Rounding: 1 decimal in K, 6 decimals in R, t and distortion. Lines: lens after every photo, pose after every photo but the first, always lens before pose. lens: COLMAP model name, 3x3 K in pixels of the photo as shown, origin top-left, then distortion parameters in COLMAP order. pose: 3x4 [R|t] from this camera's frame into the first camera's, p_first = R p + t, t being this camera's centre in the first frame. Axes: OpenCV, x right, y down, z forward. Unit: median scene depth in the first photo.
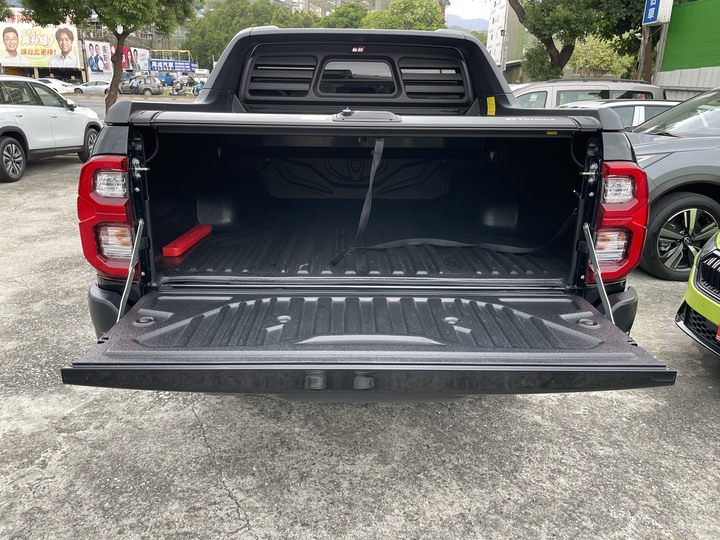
lens RADIAL K [[548.7, 0, 356.0], [0, 548.7, 265.0], [0, 0, 1]] dist [0.084915, -0.106896]
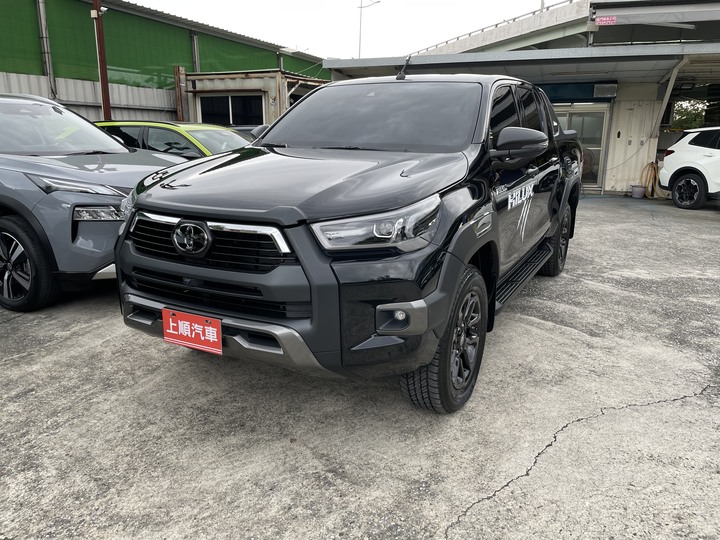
lens RADIAL K [[548.7, 0, 361.5], [0, 548.7, 267.1], [0, 0, 1]] dist [0.084915, -0.106896]
pose [[-0.874703, -0.143181, 0.463027, -0.582758], [0.115691, 0.866064, 0.486363, -0.824612], [-0.470649, 0.478991, -0.740984, 2.725855]]
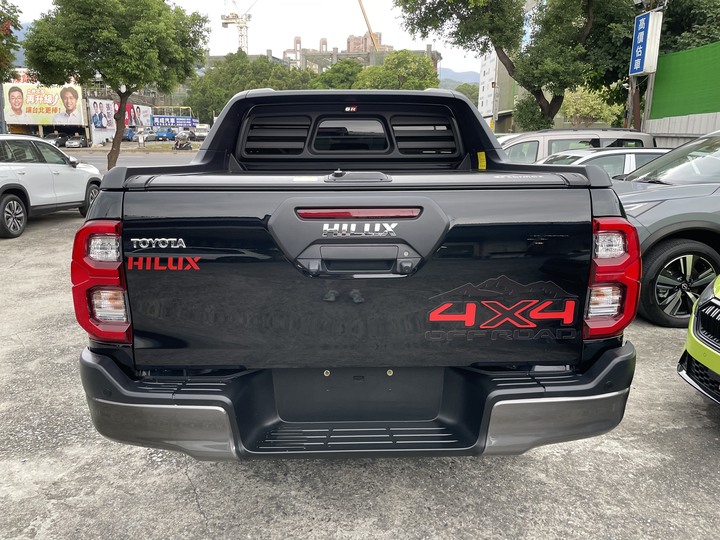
lens RADIAL K [[548.7, 0, 353.9], [0, 548.7, 267.3], [0, 0, 1]] dist [0.084915, -0.106896]
pose [[0.999855, -0.016887, -0.002189, 0.006732], [0.016655, 0.996596, -0.080746, -0.012592], [0.003545, 0.080698, 0.996732, 0.000900]]
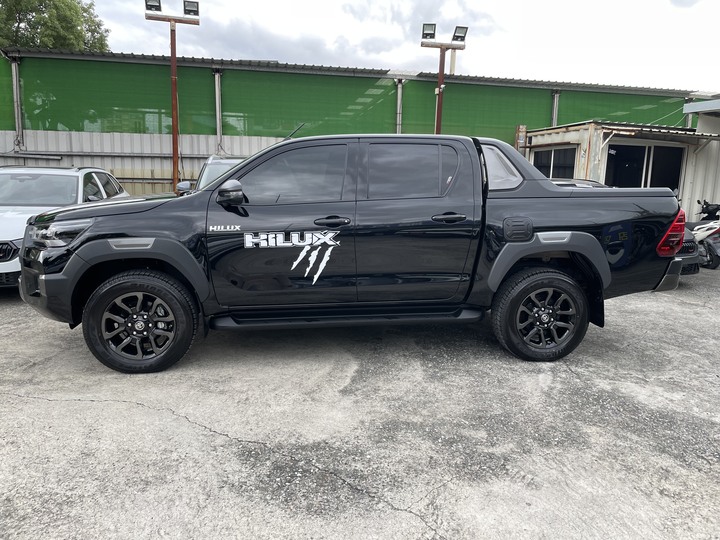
lens RADIAL K [[548.7, 0, 355.2], [0, 548.7, 268.2], [0, 0, 1]] dist [0.084915, -0.106896]
pose [[-0.126748, -0.190006, 0.973567, -1.660073], [0.264928, 0.939345, 0.217818, -0.517645], [-0.955902, 0.285533, -0.068722, 1.551303]]
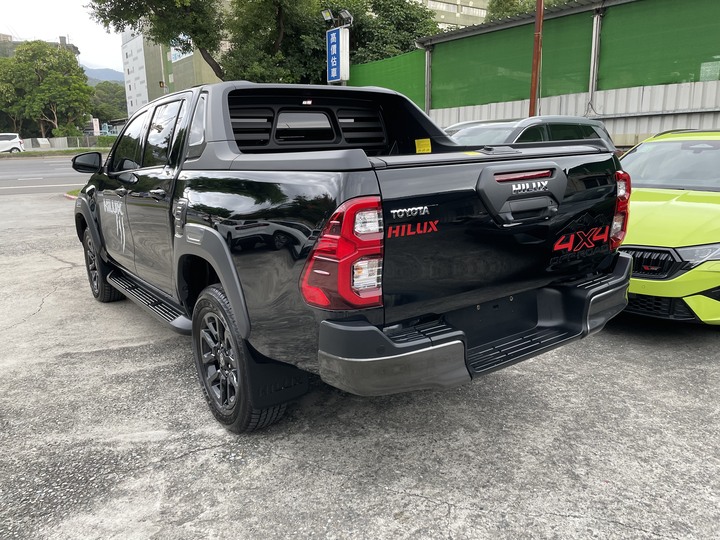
lens RADIAL K [[548.7, 0, 353.5], [0, 548.7, 266.6], [0, 0, 1]] dist [0.084915, -0.106896]
pose [[0.826261, -0.161714, 0.539576, -0.595570], [0.203623, 0.978876, -0.018436, -0.023370], [-0.525196, 0.125103, 0.841735, 0.049550]]
